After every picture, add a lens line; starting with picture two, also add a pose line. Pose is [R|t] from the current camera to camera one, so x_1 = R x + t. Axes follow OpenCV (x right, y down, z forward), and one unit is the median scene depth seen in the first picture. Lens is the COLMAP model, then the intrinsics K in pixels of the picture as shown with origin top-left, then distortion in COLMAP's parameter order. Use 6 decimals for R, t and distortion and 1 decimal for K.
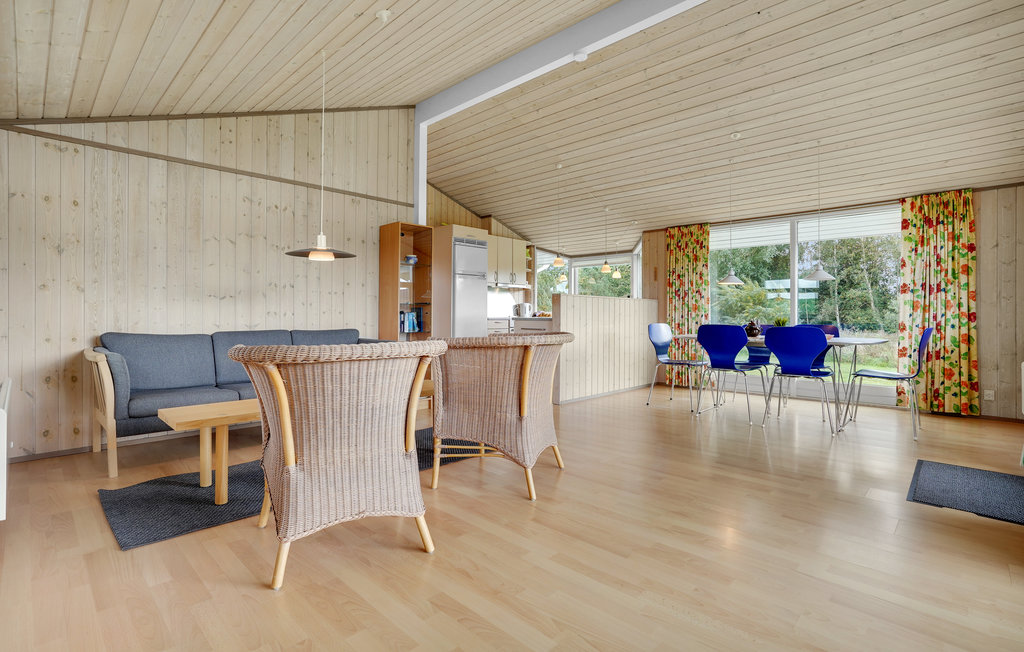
lens RADIAL K [[493.8, 0, 518.5], [0, 493.8, 313.7], [0, 0, 1]] dist [0.006633, 0.005620]
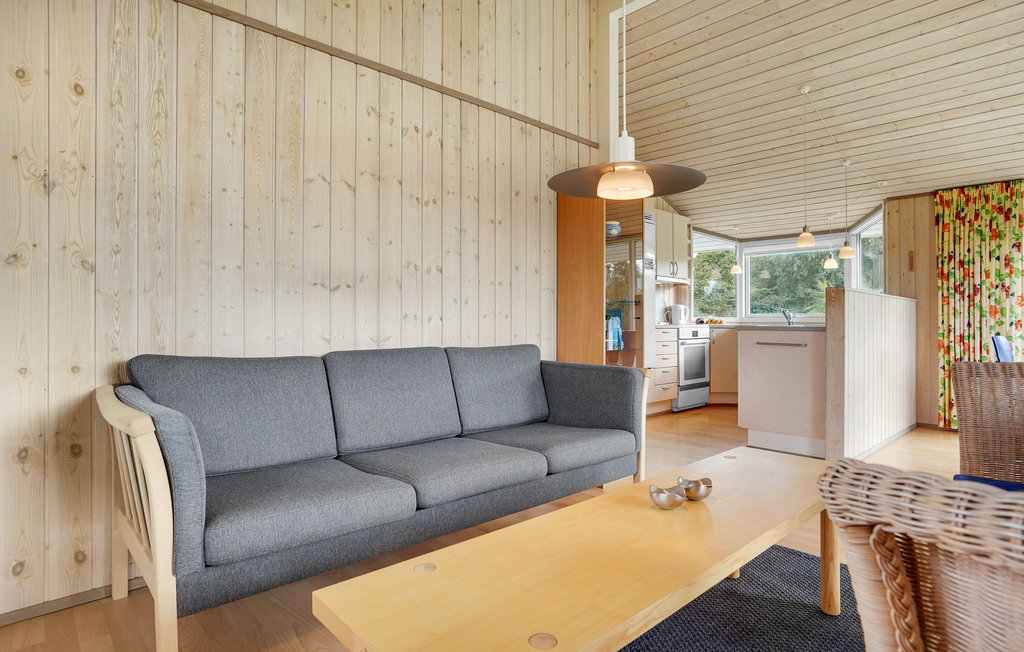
lens RADIAL K [[530.3, 0, 514.1], [0, 530.3, 321.8], [0, 0, 1]] dist [-0.001313, 0.006130]
pose [[0.999382, 0.003340, -0.034981, -0.332992], [-0.003215, 0.999988, 0.003619, 0.001941], [0.034993, -0.003504, 0.999381, 0.370615]]
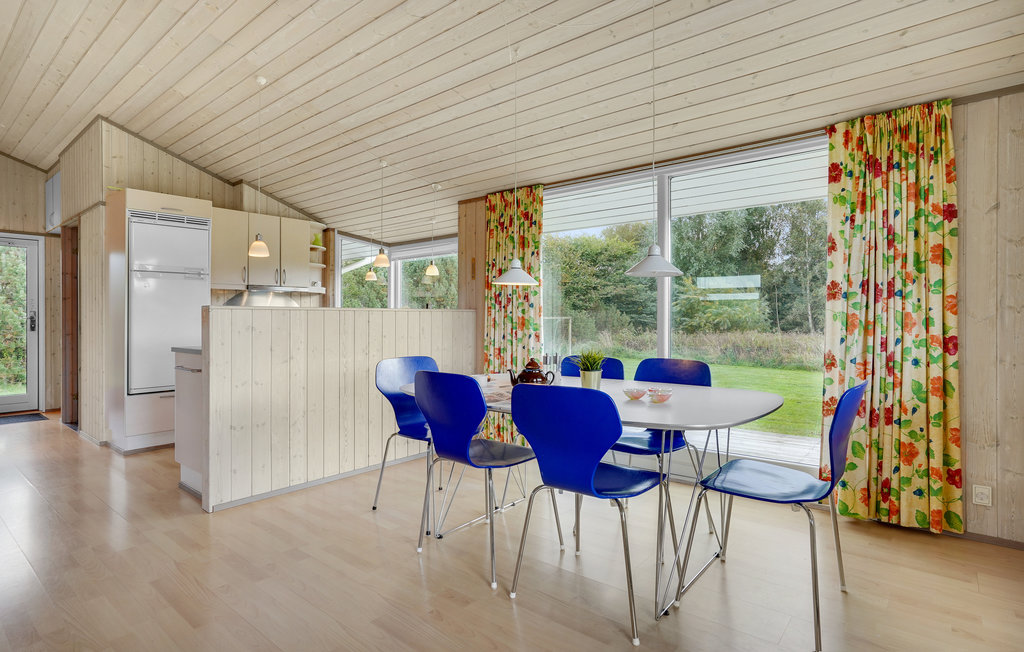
lens RADIAL K [[530.3, 0, 507.0], [0, 530.3, 324.5], [0, 0, 1]] dist [-0.001313, 0.006130]
pose [[0.999442, -0.010095, 0.031850, 0.421697], [0.009561, 0.999812, 0.016855, -0.028280], [-0.032014, -0.016541, 0.999351, 0.452007]]
